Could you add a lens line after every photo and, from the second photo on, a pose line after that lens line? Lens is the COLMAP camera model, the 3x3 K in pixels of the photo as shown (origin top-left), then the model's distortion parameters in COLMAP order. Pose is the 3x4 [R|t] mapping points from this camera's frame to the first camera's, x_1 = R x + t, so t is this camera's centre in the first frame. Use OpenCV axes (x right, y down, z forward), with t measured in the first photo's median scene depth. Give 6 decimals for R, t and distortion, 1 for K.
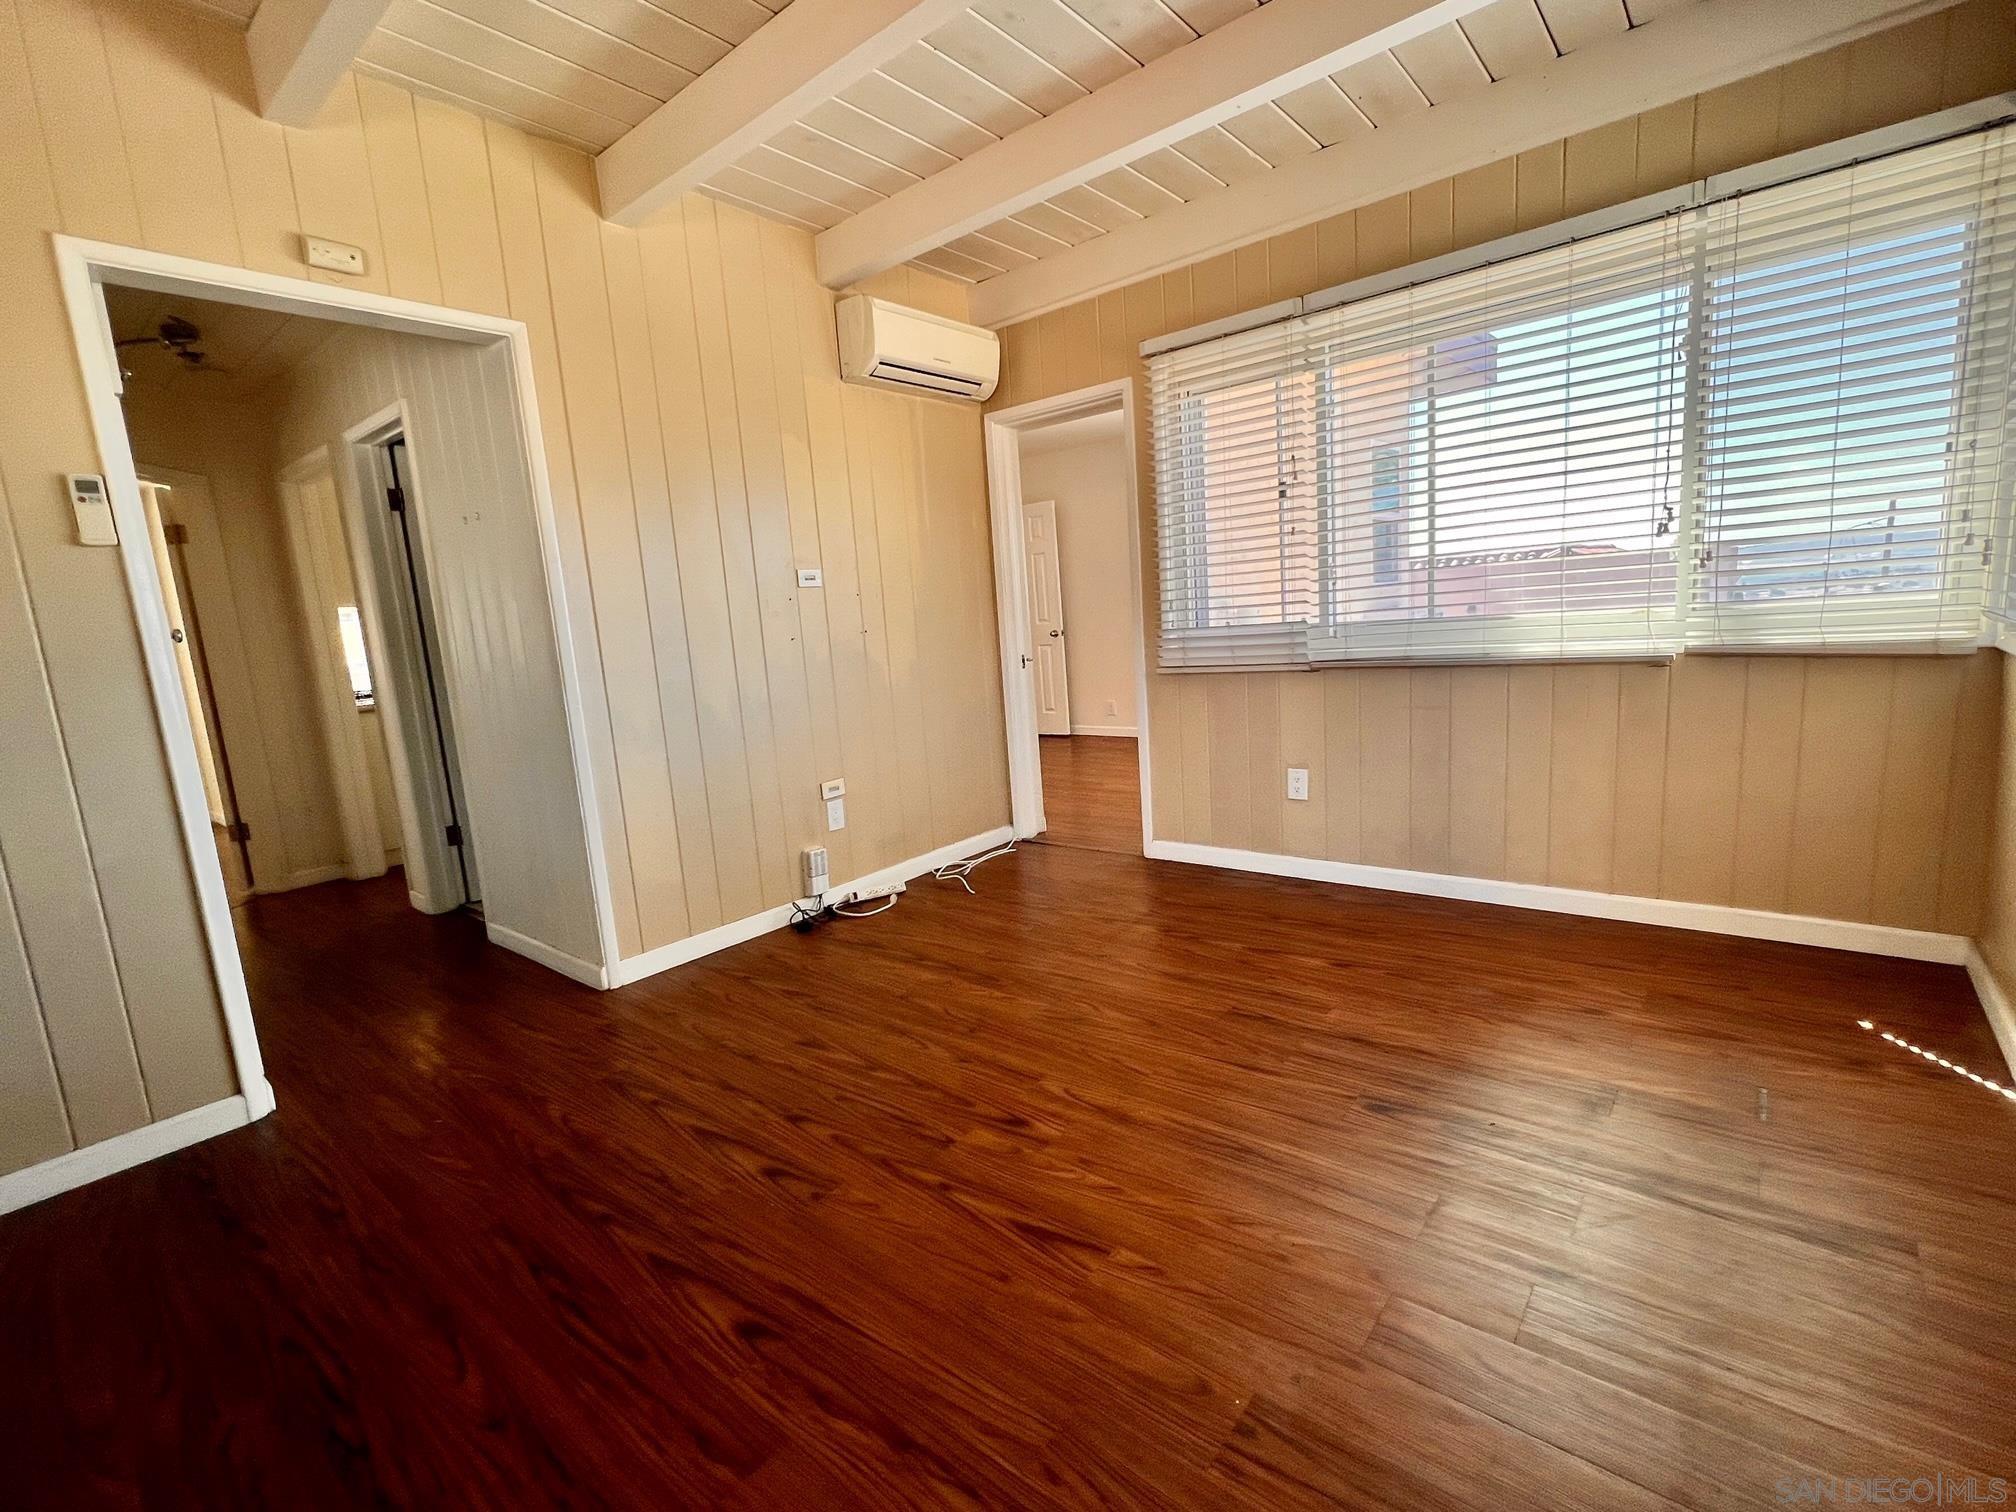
lens RADIAL K [[913.5, 0, 1011.0], [0, 913.5, 763.8], [0, 0, 1]] dist [-0.000293, -0.001400]
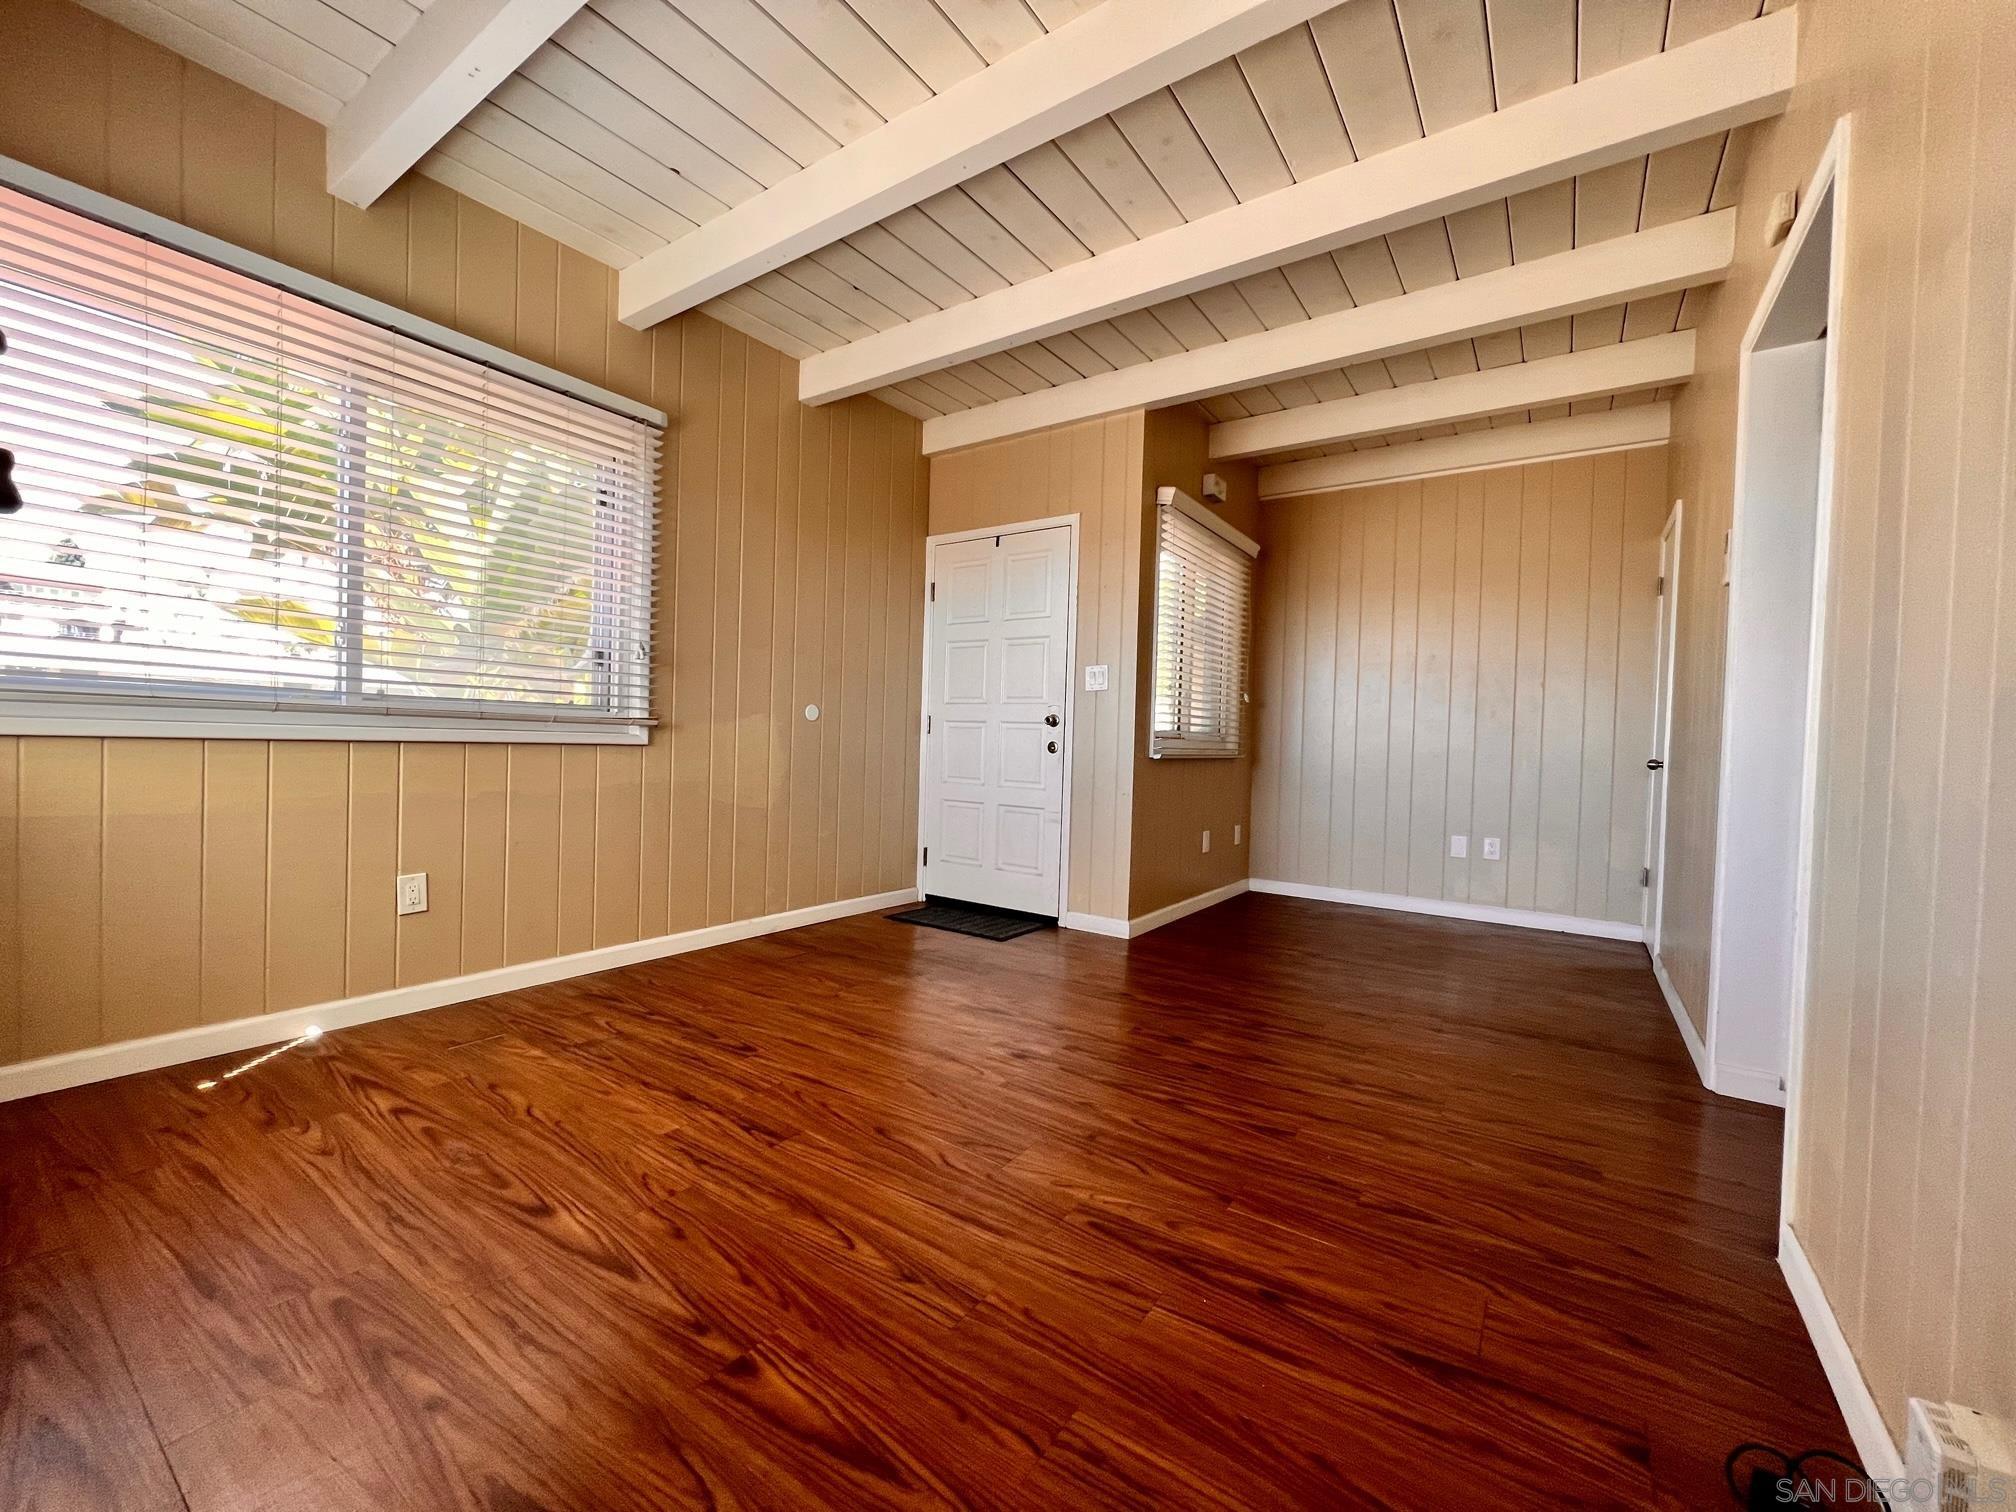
lens RADIAL K [[809.8, 0, 1000.7], [0, 809.8, 752.4], [0, 0, 1]] dist [0.000023, 0.000257]
pose [[-0.995819, 0.043970, -0.080074, 0.063606], [0.028404, 0.982127, 0.186064, -0.148125], [0.086824, 0.183012, -0.979269, 1.226748]]
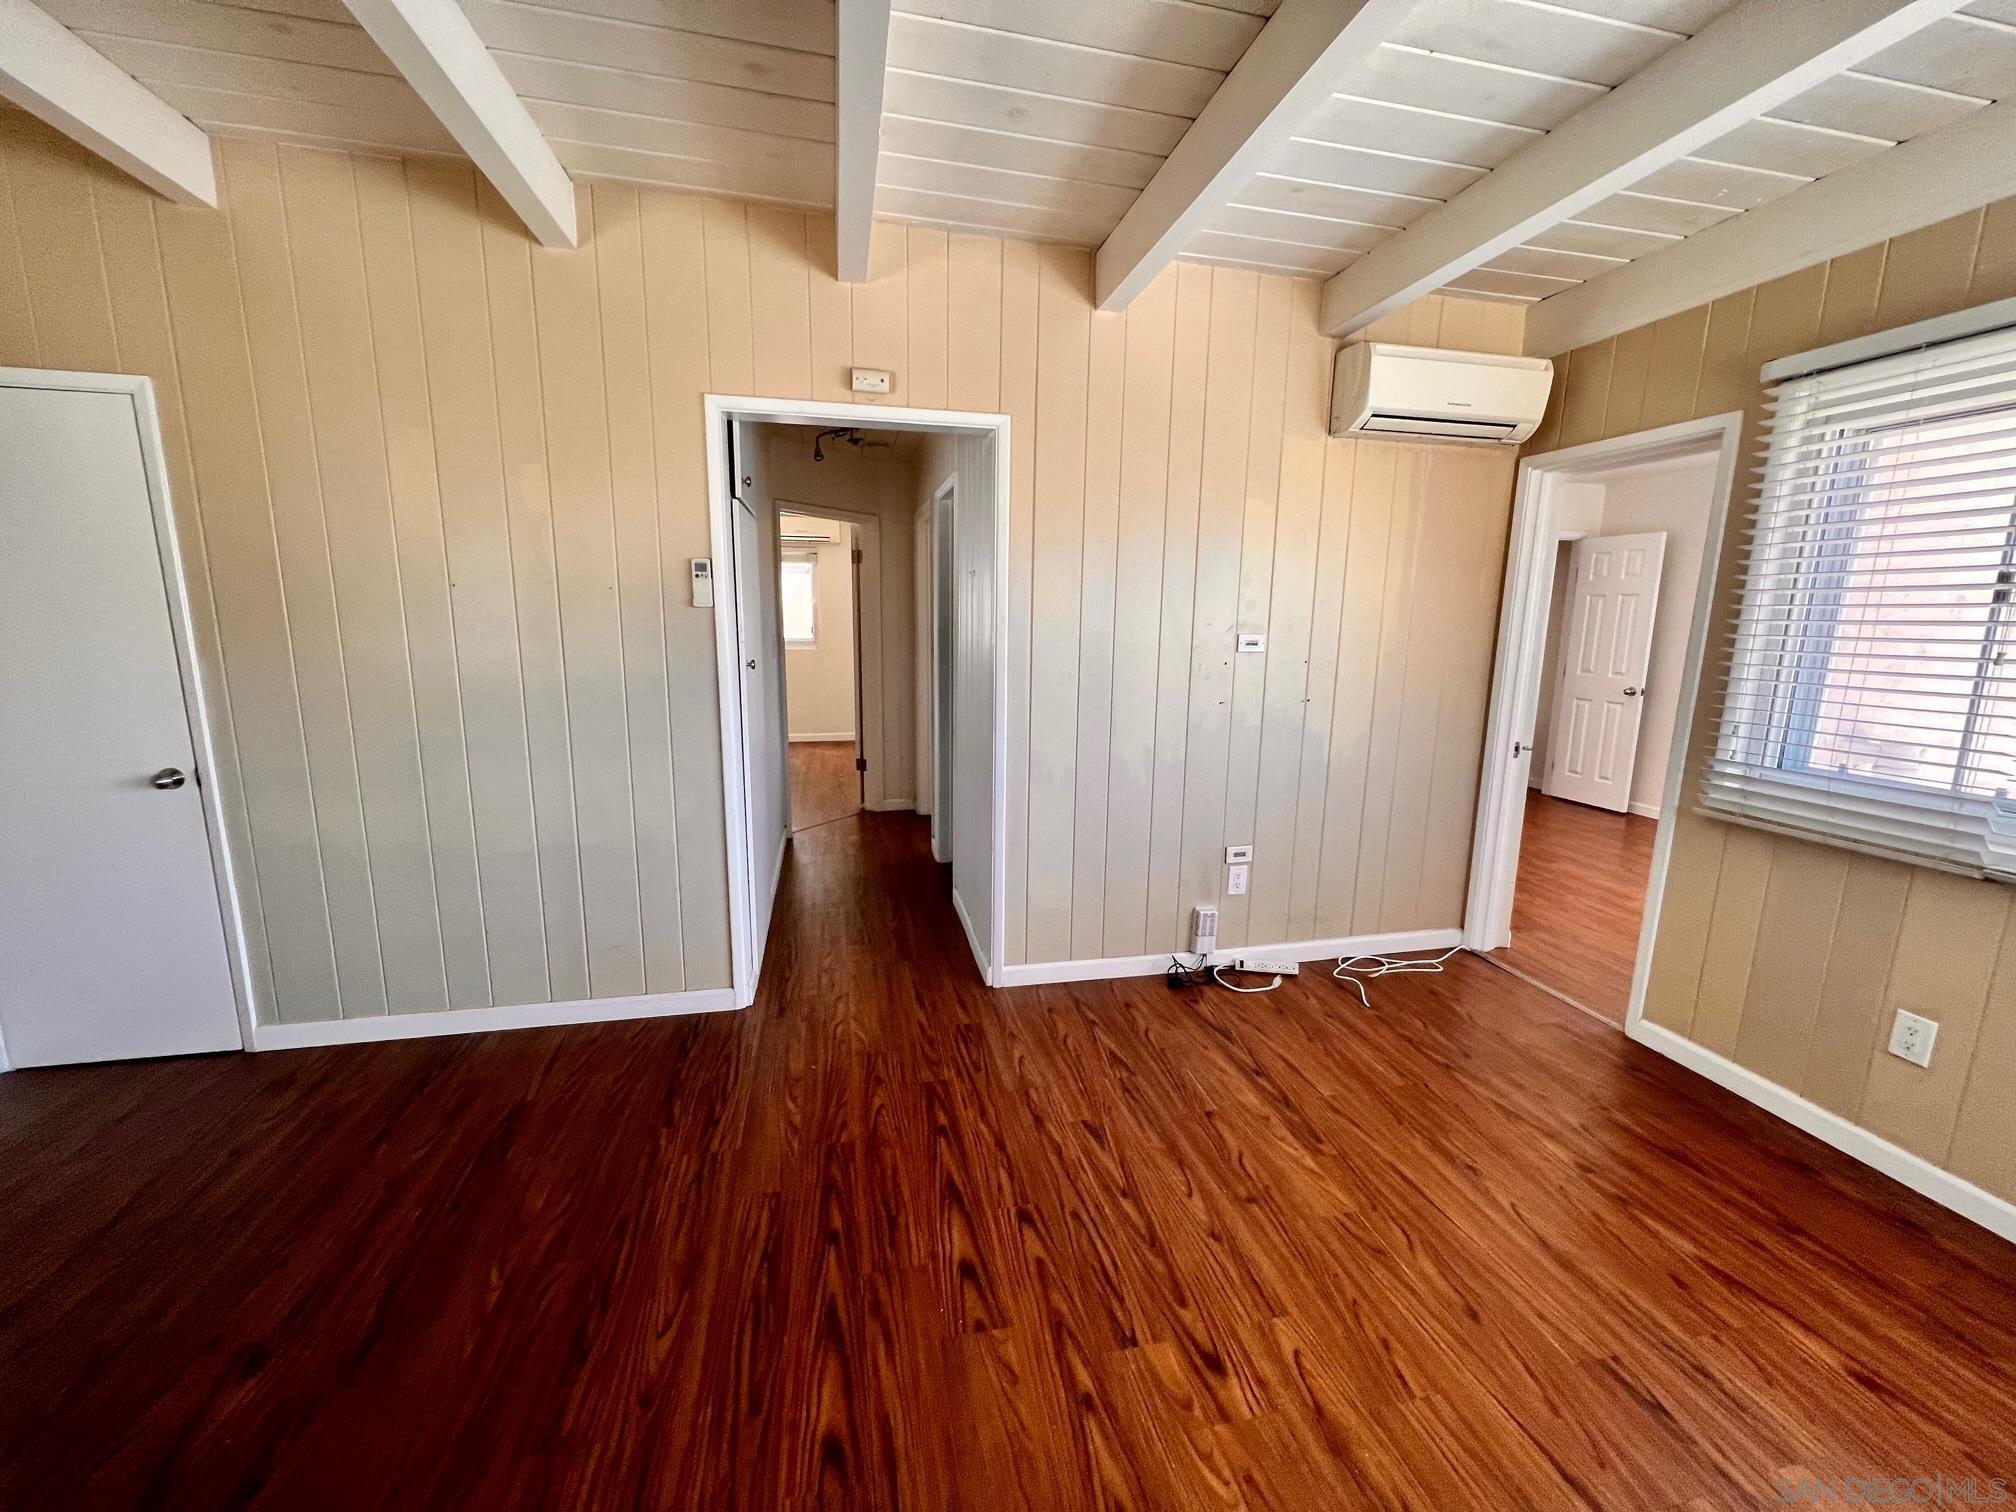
lens RADIAL K [[809.8, 0, 1009.5], [0, 809.8, 758.8], [0, 0, 1]] dist [0.000023, 0.000257]
pose [[0.783064, 0.192777, -0.591310, 0.117907], [-0.170788, 0.980852, 0.093603, -0.122546], [0.598032, 0.027692, 0.800994, 0.154844]]
